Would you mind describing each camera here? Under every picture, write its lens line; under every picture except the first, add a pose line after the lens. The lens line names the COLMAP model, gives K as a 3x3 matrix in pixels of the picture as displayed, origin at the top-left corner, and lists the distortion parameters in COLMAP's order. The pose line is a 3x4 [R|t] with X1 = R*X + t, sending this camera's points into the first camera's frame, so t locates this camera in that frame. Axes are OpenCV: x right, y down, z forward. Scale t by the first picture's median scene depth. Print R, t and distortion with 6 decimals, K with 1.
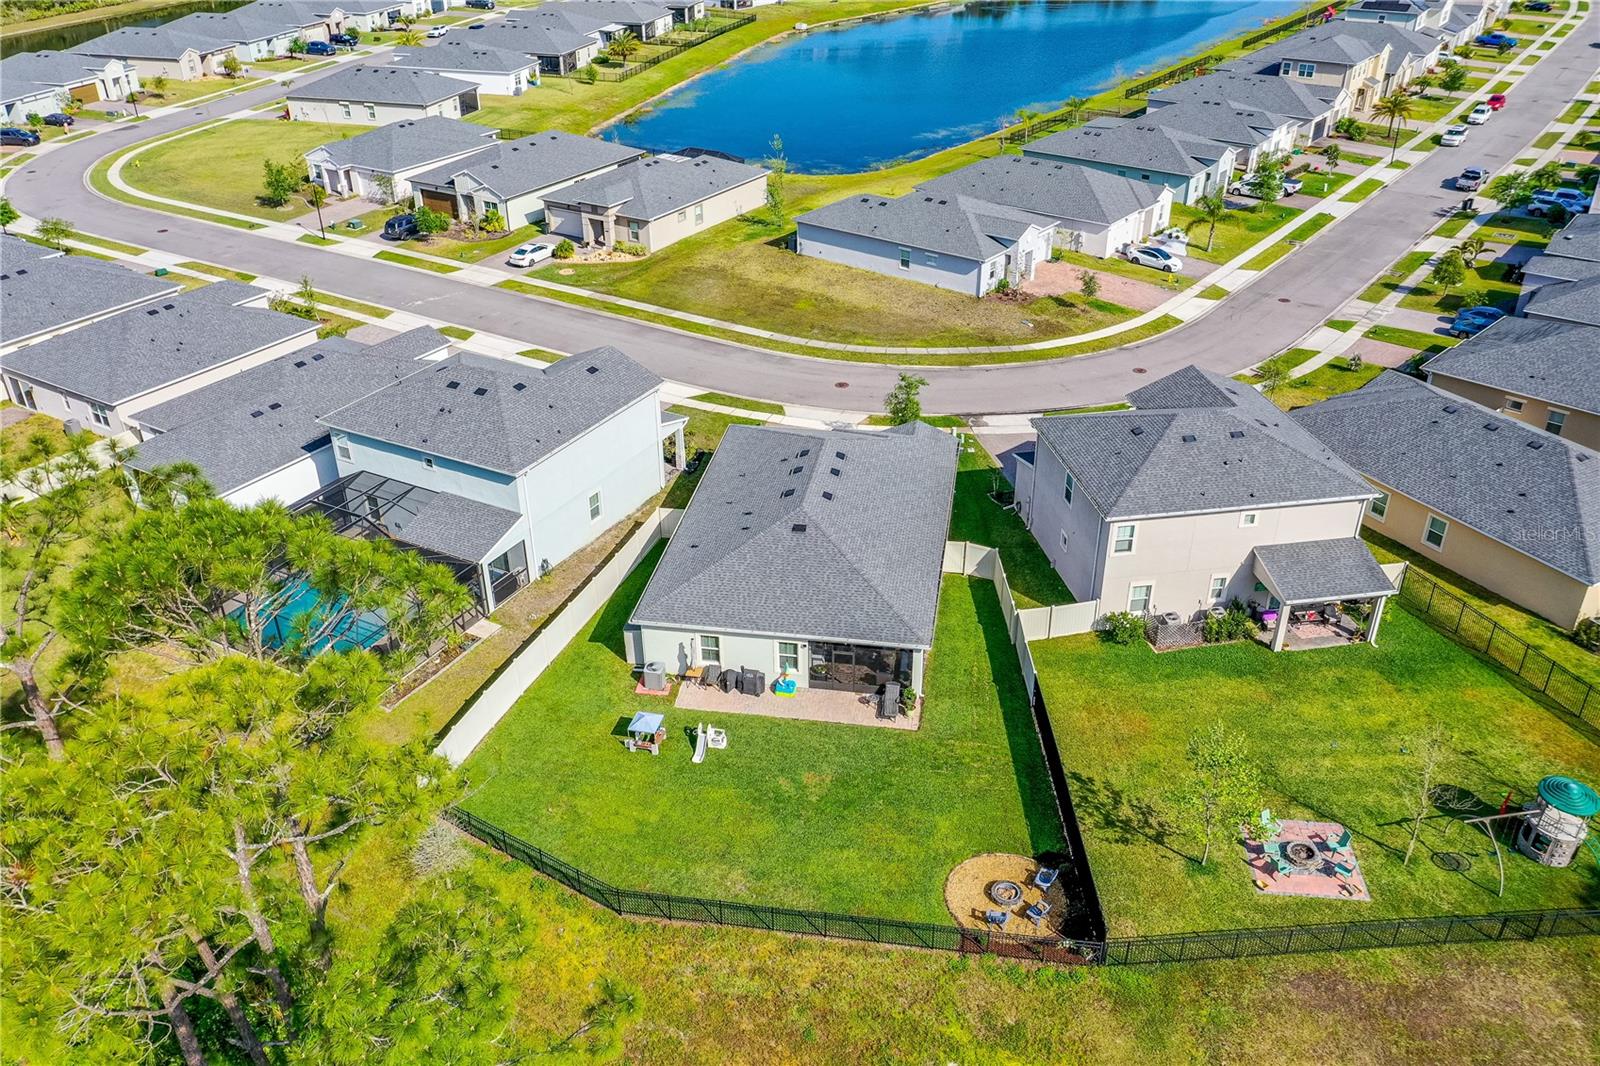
lens RADIAL K [[1289.5, 0, 795.9], [0, 1289.5, 560.5], [0, 0, 1]] dist [0.014698, 0.014684]
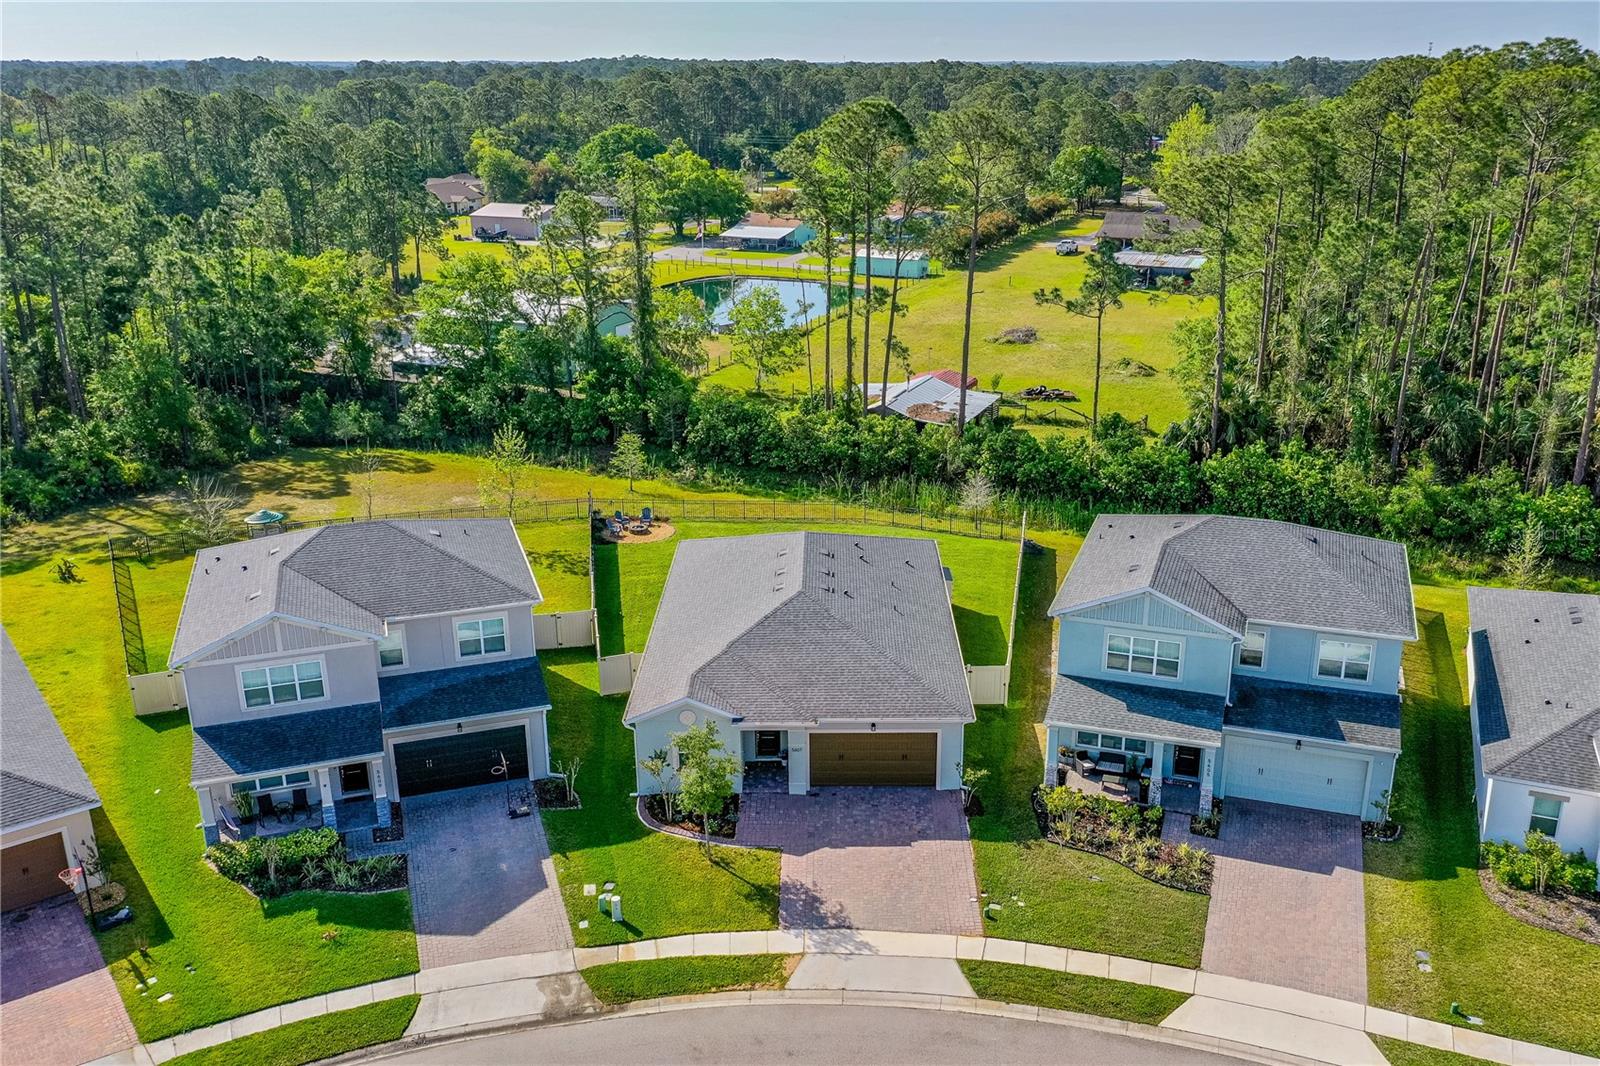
lens RADIAL K [[1271.9, 0, 839.7], [0, 1271.9, 535.6], [0, 0, 1]] dist [0.017573, 0.004652]
pose [[-0.982923, 0.073013, -0.168913, 0.174986], [-0.082293, 0.646609, 0.758370, -0.959802], [0.164591, 0.759320, -0.629558, 1.965735]]
